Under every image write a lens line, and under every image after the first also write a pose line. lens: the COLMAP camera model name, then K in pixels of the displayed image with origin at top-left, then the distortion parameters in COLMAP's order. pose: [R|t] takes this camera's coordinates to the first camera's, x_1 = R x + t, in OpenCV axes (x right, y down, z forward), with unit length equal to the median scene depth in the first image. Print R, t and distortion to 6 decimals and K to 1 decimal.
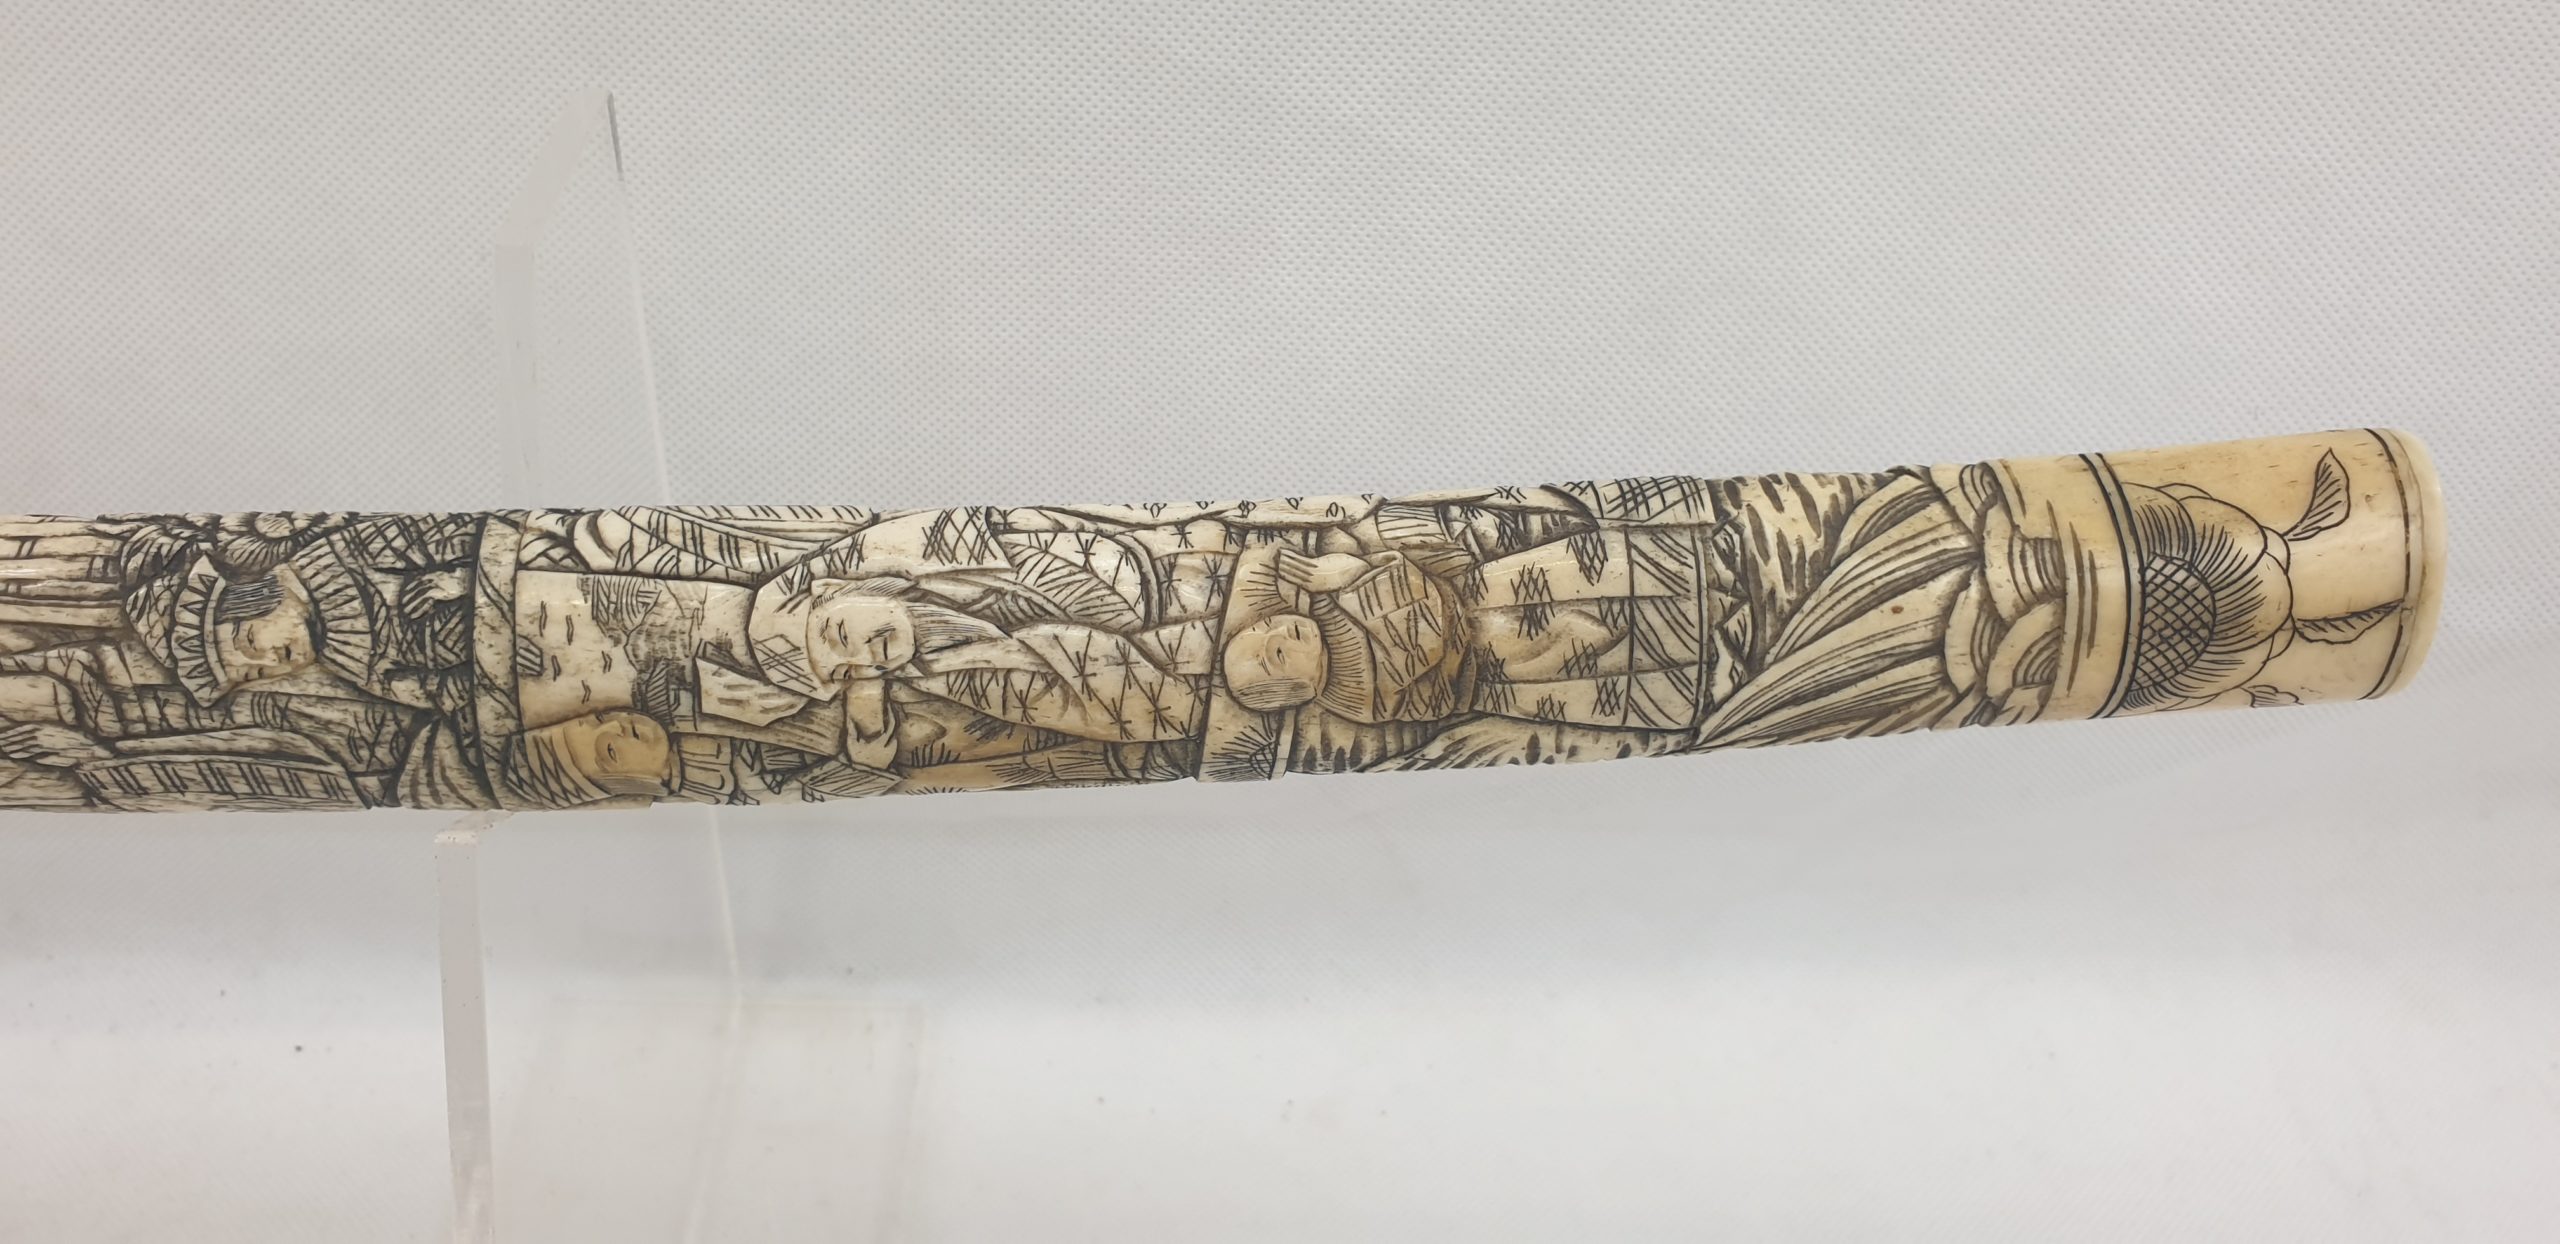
lens RADIAL K [[2040.1, 0, 1269.0], [0, 2040.1, 622.8], [0, 0, 1]] dist [0.023245, -0.036240]
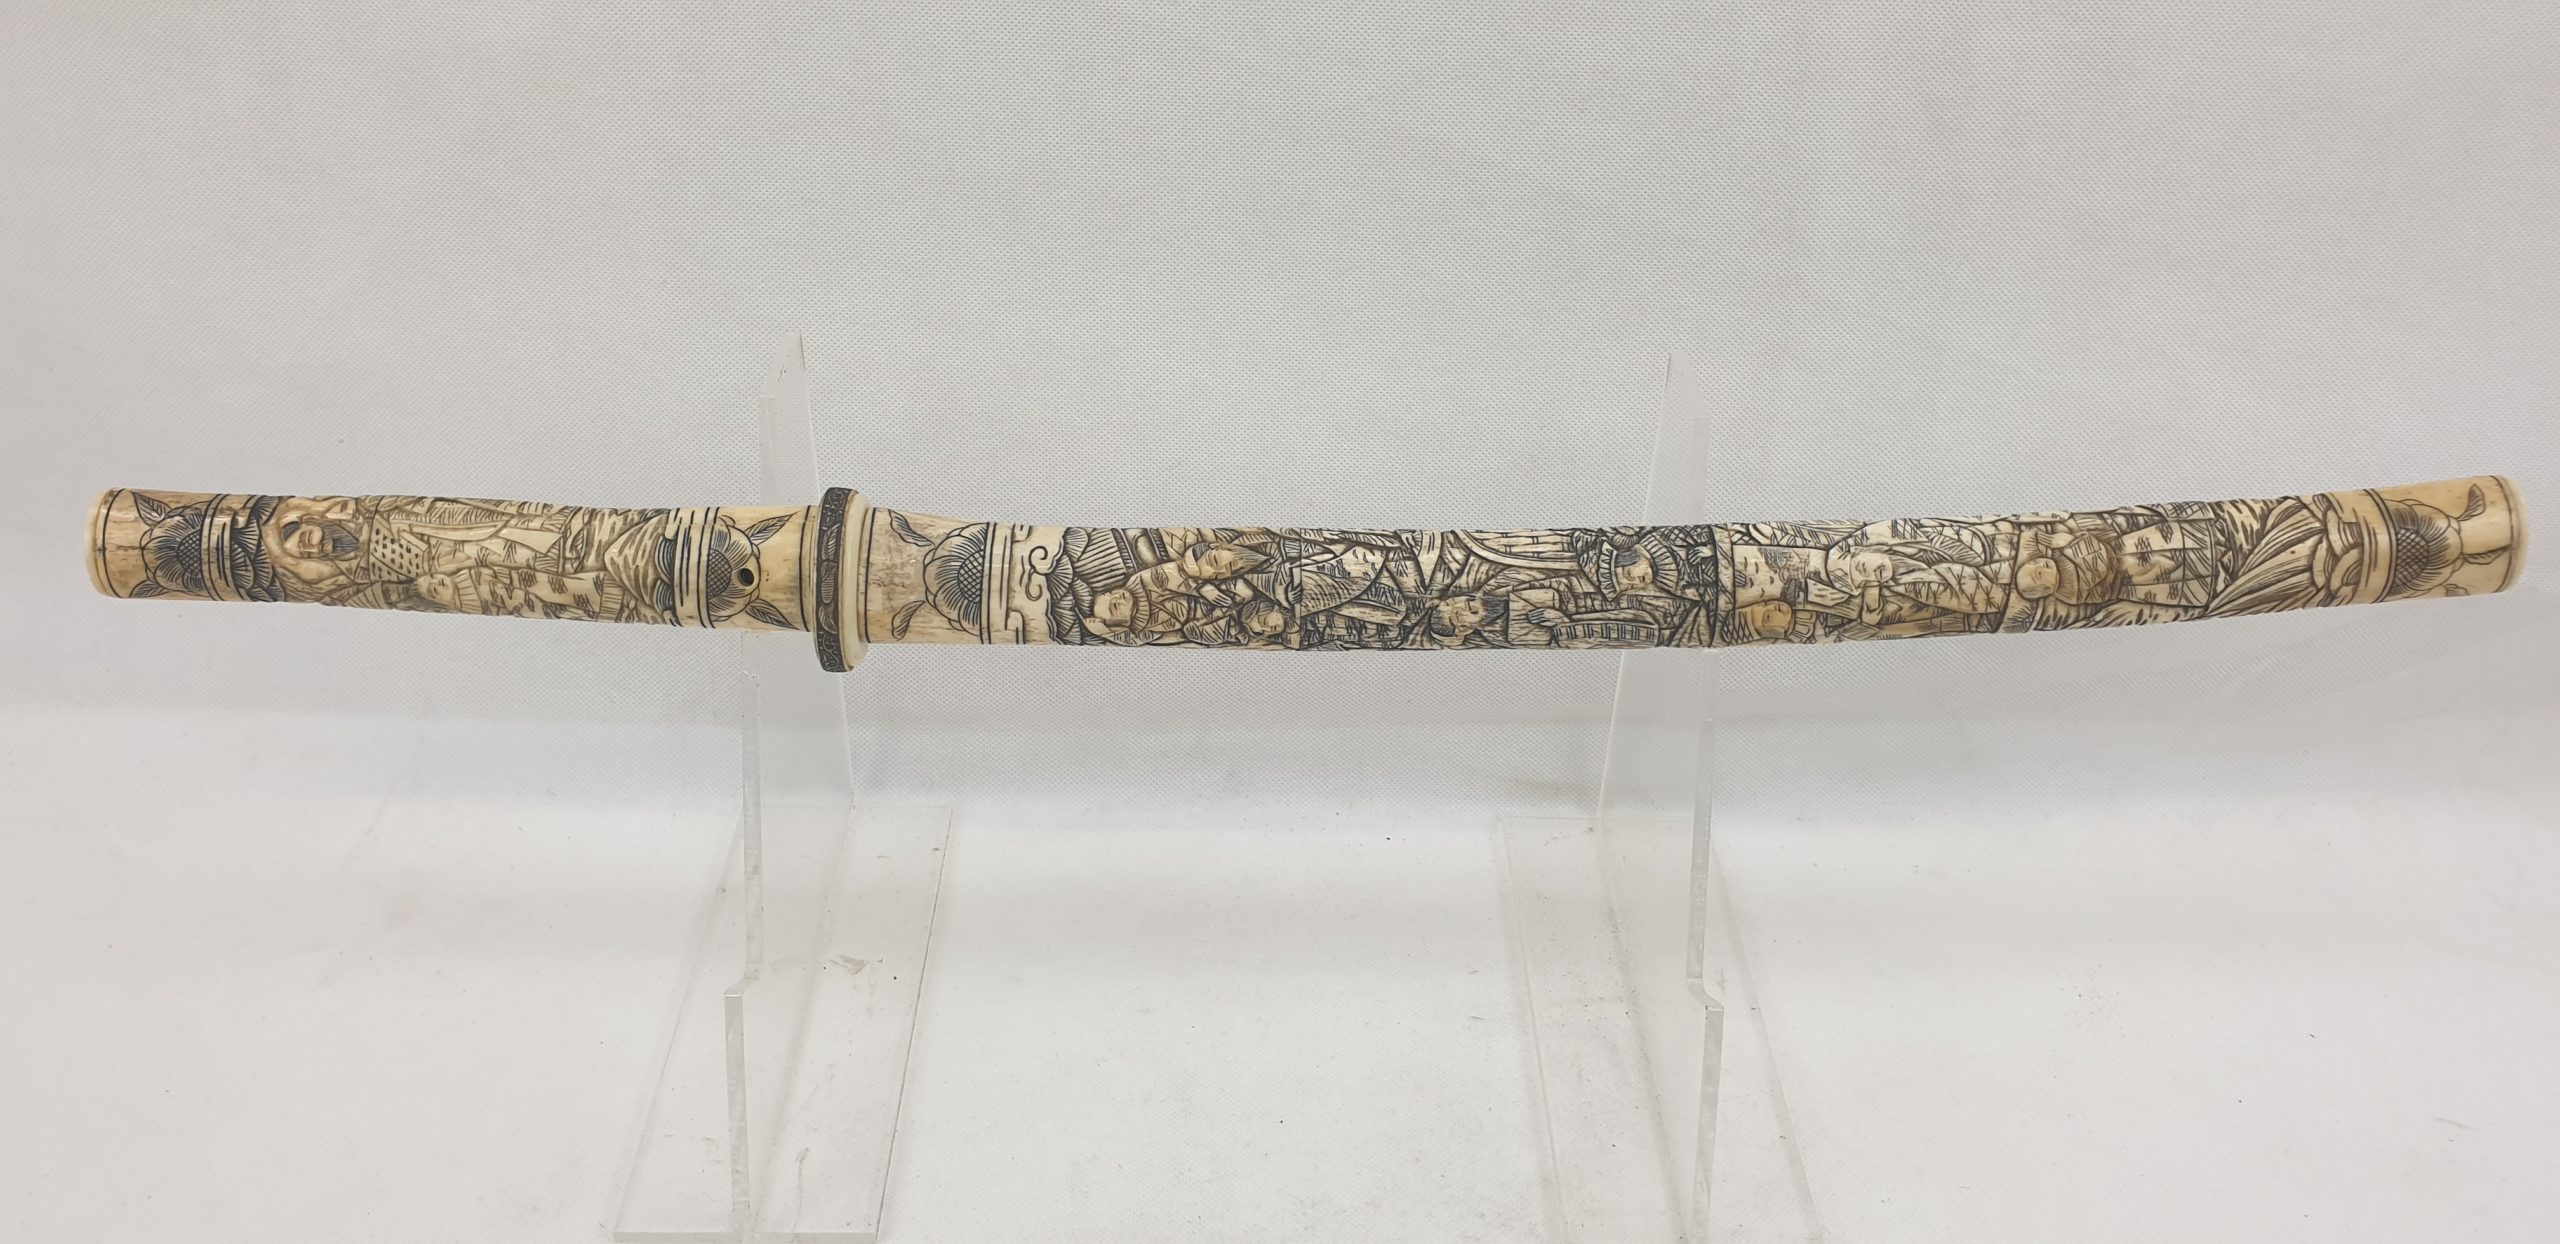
lens RADIAL K [[2064.1, 0, 1271.2], [0, 2064.1, 594.8], [0, 0, 1]] dist [0.178017, -0.526916]
pose [[0.999243, -0.018204, -0.034394, -0.838985], [0.014807, 0.995215, -0.096579, 0.271347], [0.035987, 0.095997, 0.994731, -1.544388]]
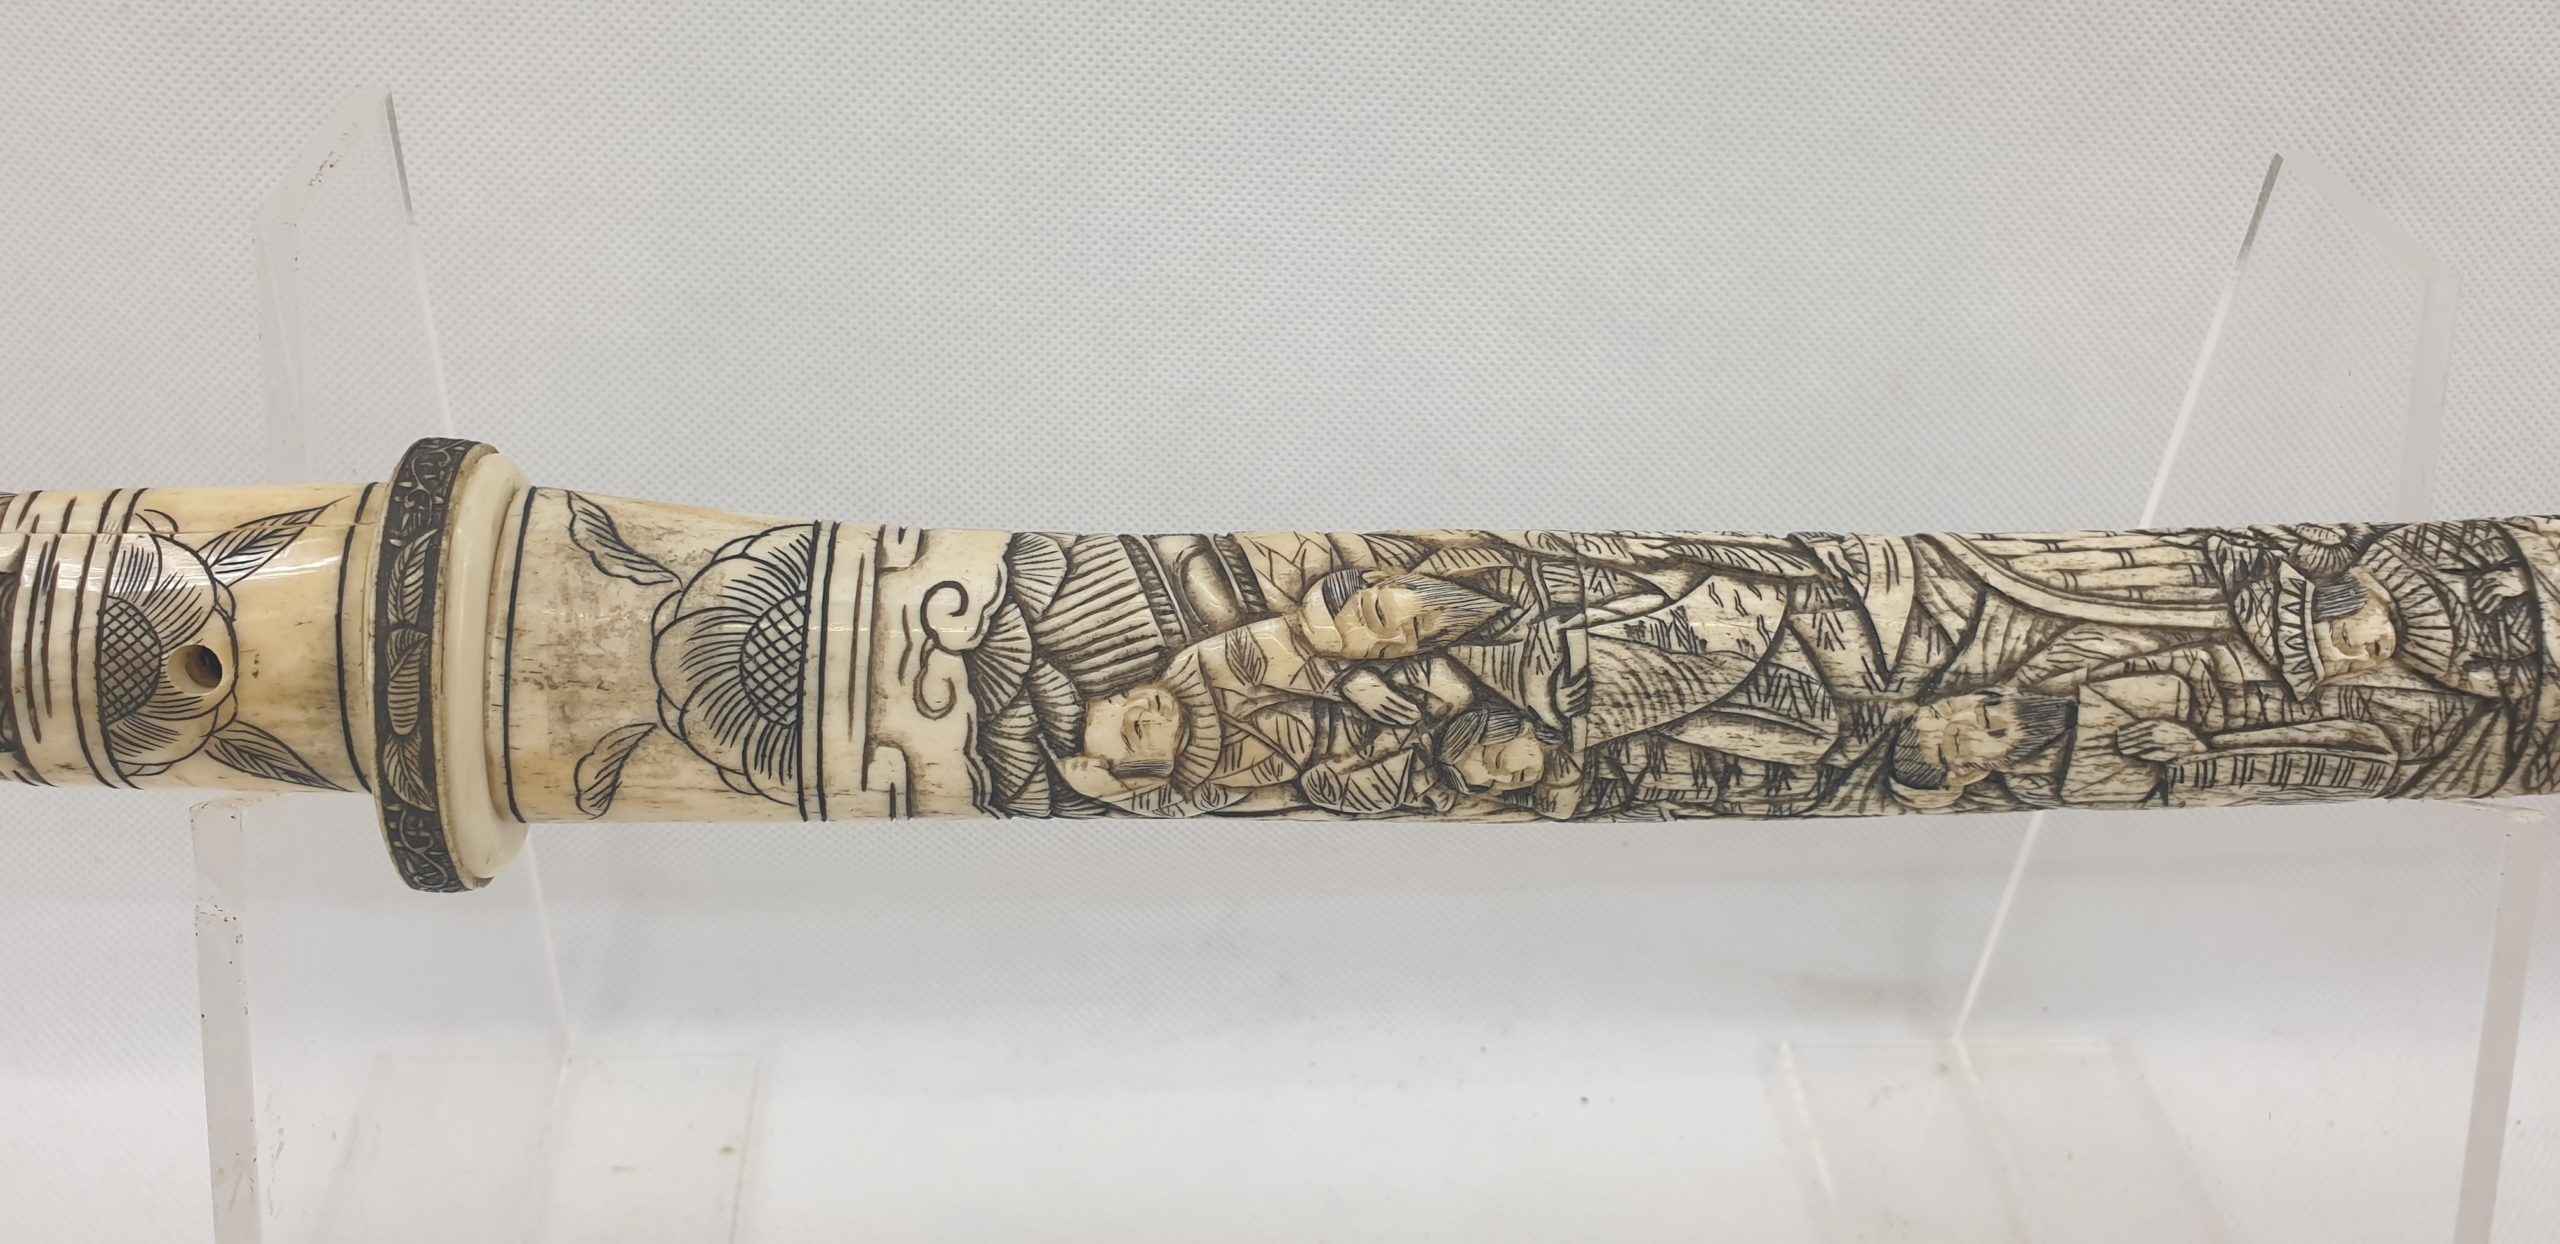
lens RADIAL K [[2051.0, 0, 1280.0], [0, 2051.0, 628.7], [0, 0, 1]] dist [0.052078, -0.113244]
pose [[0.998649, -0.025985, 0.045009, -1.090117], [0.028801, 0.997592, -0.063095, 0.055489], [-0.043261, 0.064306, 0.996992, -0.060191]]
